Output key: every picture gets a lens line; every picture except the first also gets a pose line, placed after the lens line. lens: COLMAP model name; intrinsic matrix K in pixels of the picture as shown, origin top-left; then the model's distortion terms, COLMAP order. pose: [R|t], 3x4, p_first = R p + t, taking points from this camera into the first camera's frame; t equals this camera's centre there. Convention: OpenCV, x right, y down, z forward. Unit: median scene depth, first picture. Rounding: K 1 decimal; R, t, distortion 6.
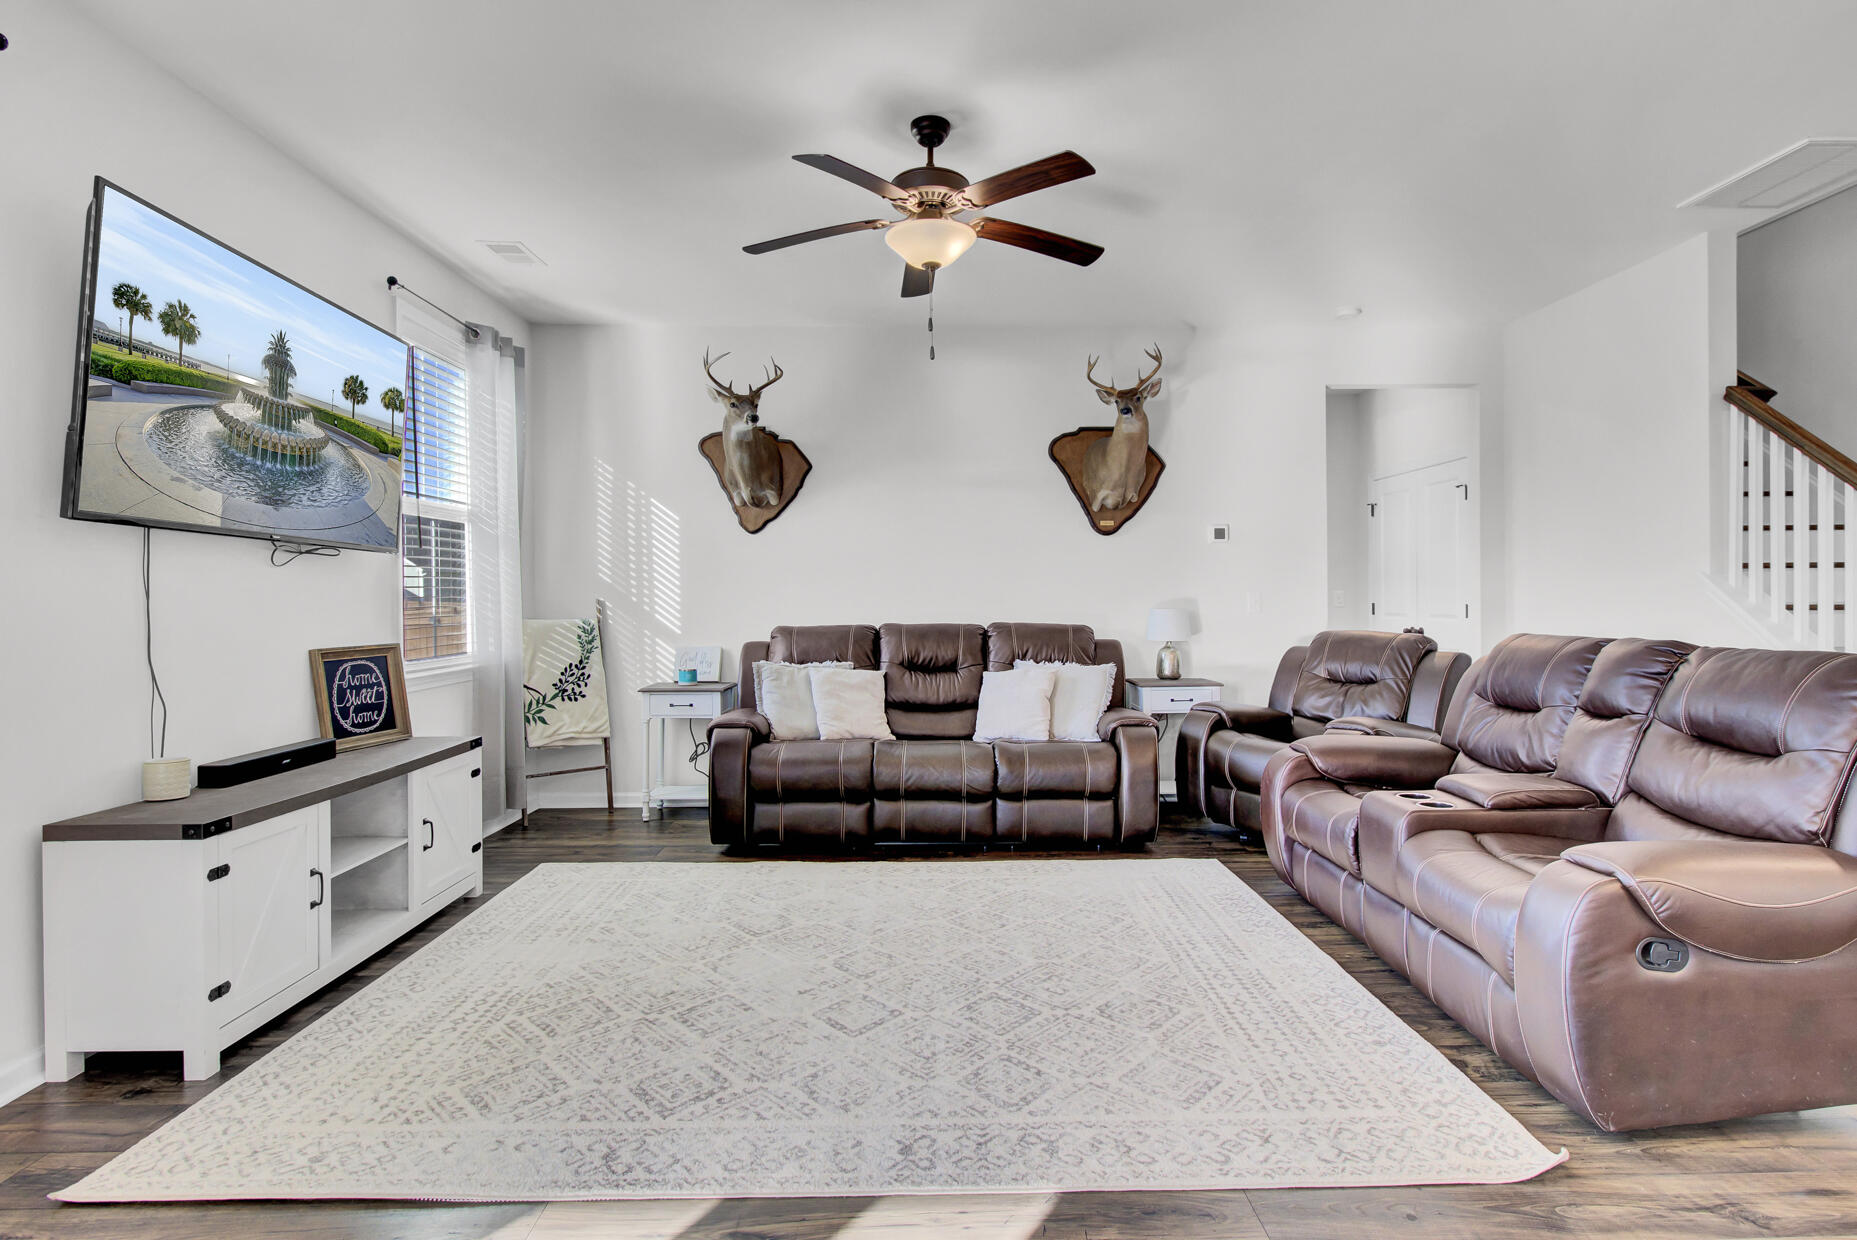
lens RADIAL K [[969.6, 0, 931.7], [0, 969.6, 588.5], [0, 0, 1]] dist [0.001684, 0.000487]
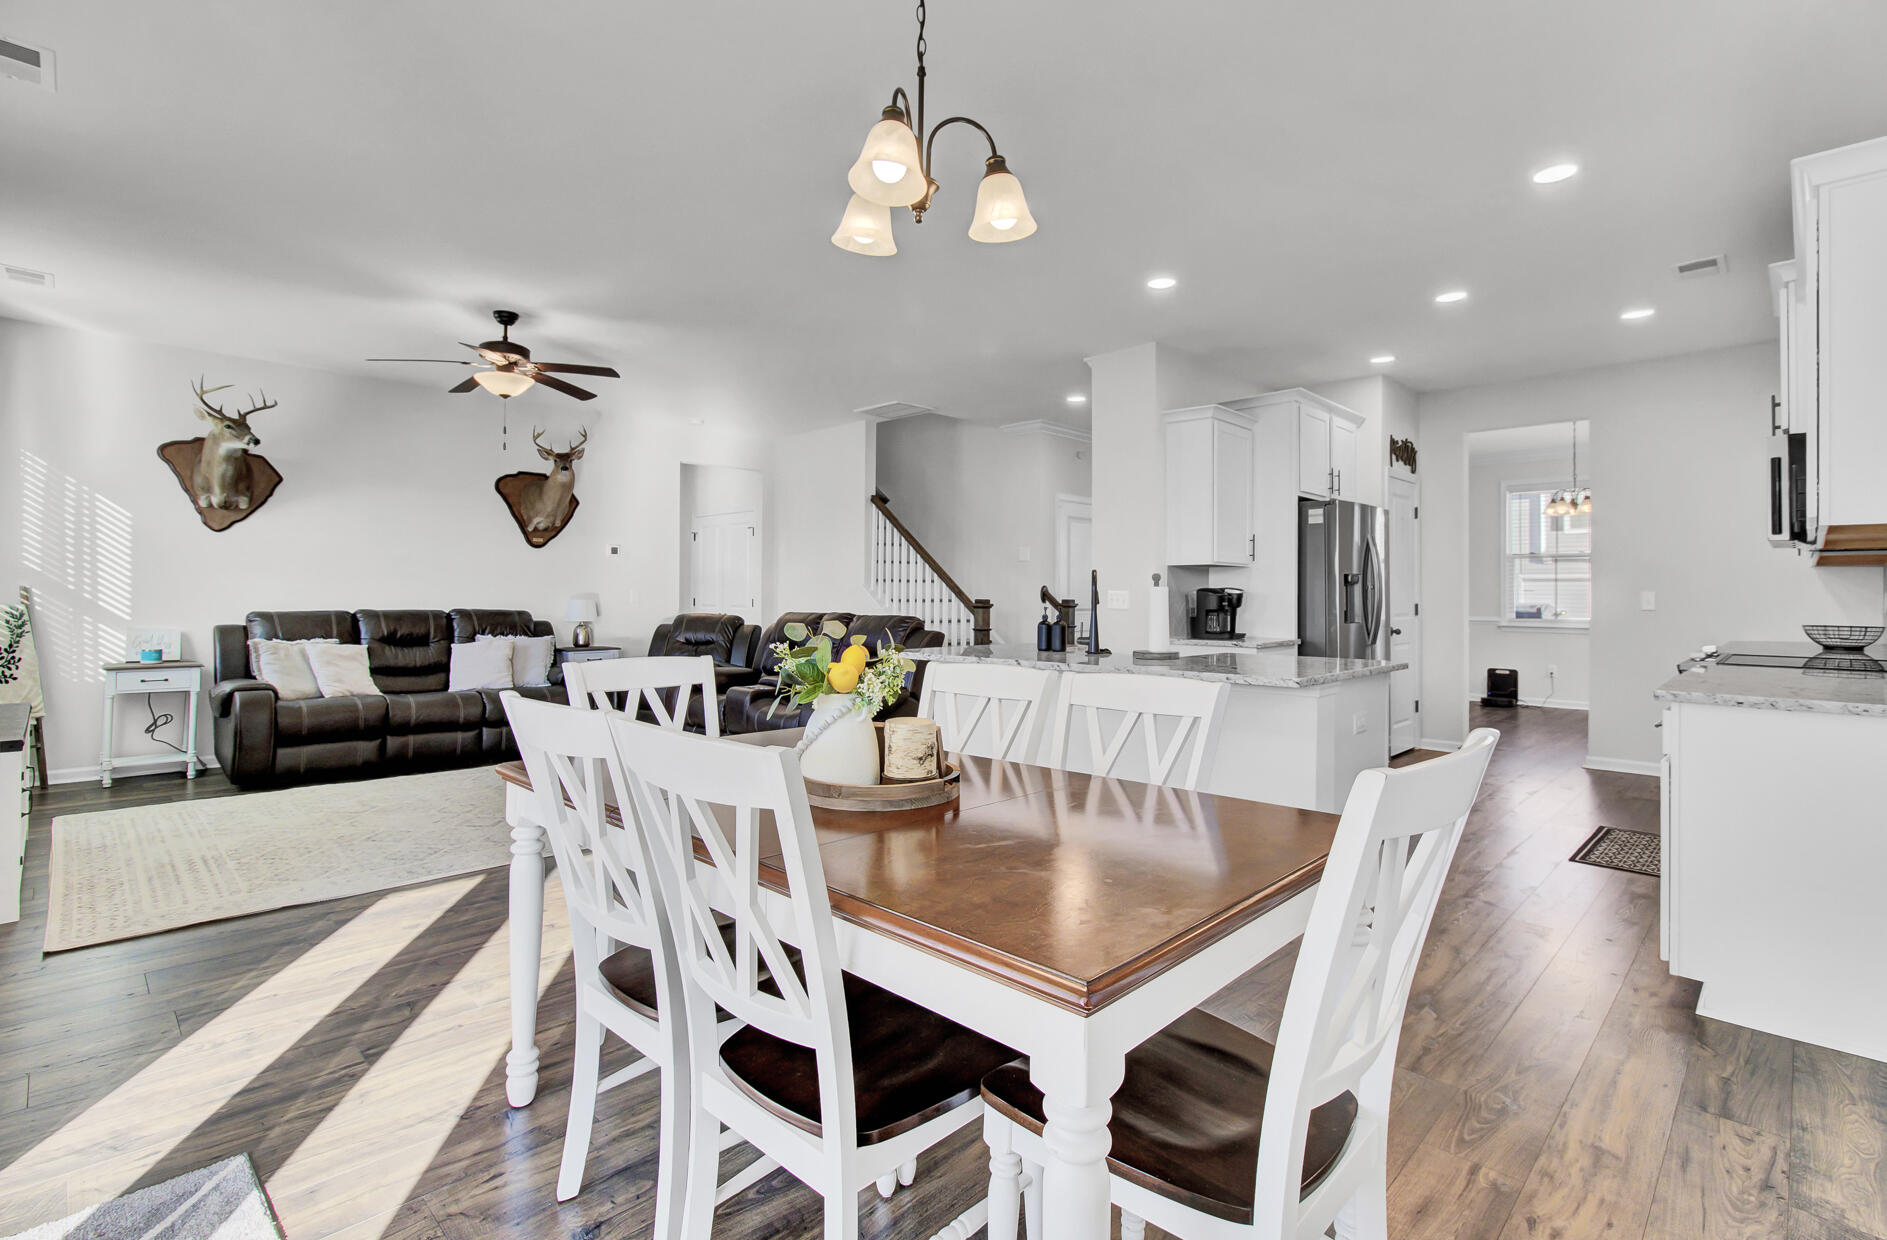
lens RADIAL K [[893.8, 0, 940.4], [0, 893.8, 664.1], [0, 0, 1]] dist [0.001411, 0.000529]
pose [[0.733551, -0.039958, 0.678459, -0.300479], [-0.018567, 0.996719, 0.078777, 0.000882], [-0.679381, -0.070384, 0.730403, -0.406073]]
